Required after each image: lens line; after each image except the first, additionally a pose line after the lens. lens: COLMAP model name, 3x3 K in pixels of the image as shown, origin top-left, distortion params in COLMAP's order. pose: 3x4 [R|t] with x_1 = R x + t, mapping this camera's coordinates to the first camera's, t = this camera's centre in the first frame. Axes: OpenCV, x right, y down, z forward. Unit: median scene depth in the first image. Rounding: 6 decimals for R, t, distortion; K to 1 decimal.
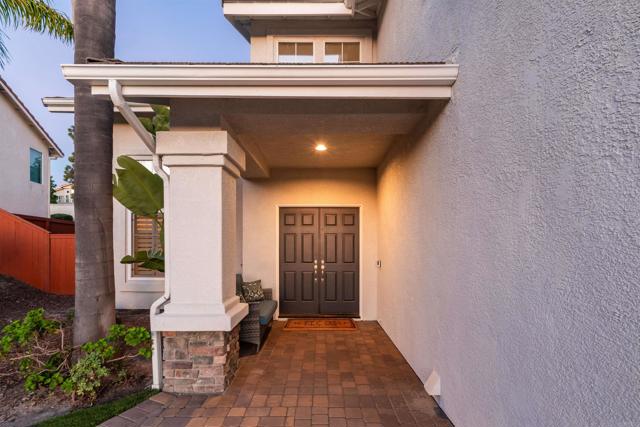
lens RADIAL K [[281.1, 0, 320.0], [0, 281.1, 213.5], [0, 0, 1]] dist [0.000574, 0.000056]
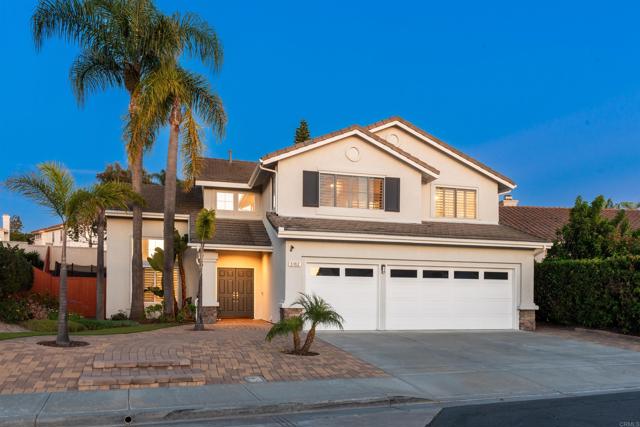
lens RADIAL K [[492.0, 0, 320.0], [0, 492.0, 213.5], [0, 0, 1]] dist [-0.032566, -0.000352]
pose [[0.964642, 0.033749, 0.261394, -0.448978], [-0.012990, 0.996651, -0.080740, -0.179232], [-0.263243, 0.074490, 0.961849, -3.370299]]
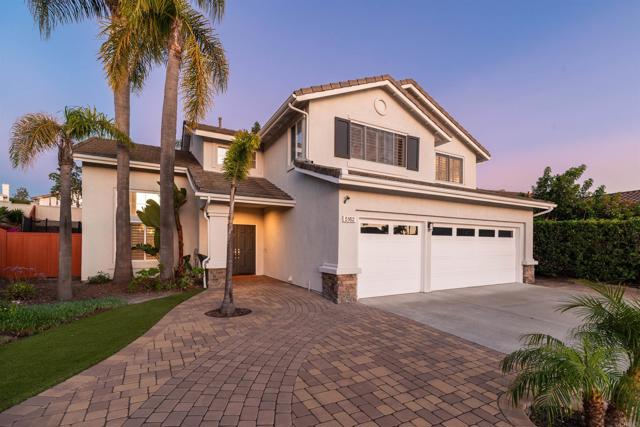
lens RADIAL K [[281.1, 0, 320.0], [0, 281.1, 213.5], [0, 0, 1]] dist [0.000574, 0.000056]
pose [[0.864957, 0.035939, 0.500557, -0.634624], [-0.029251, 0.999347, -0.021205, -0.100755], [-0.500992, 0.003699, 0.865444, -1.379378]]
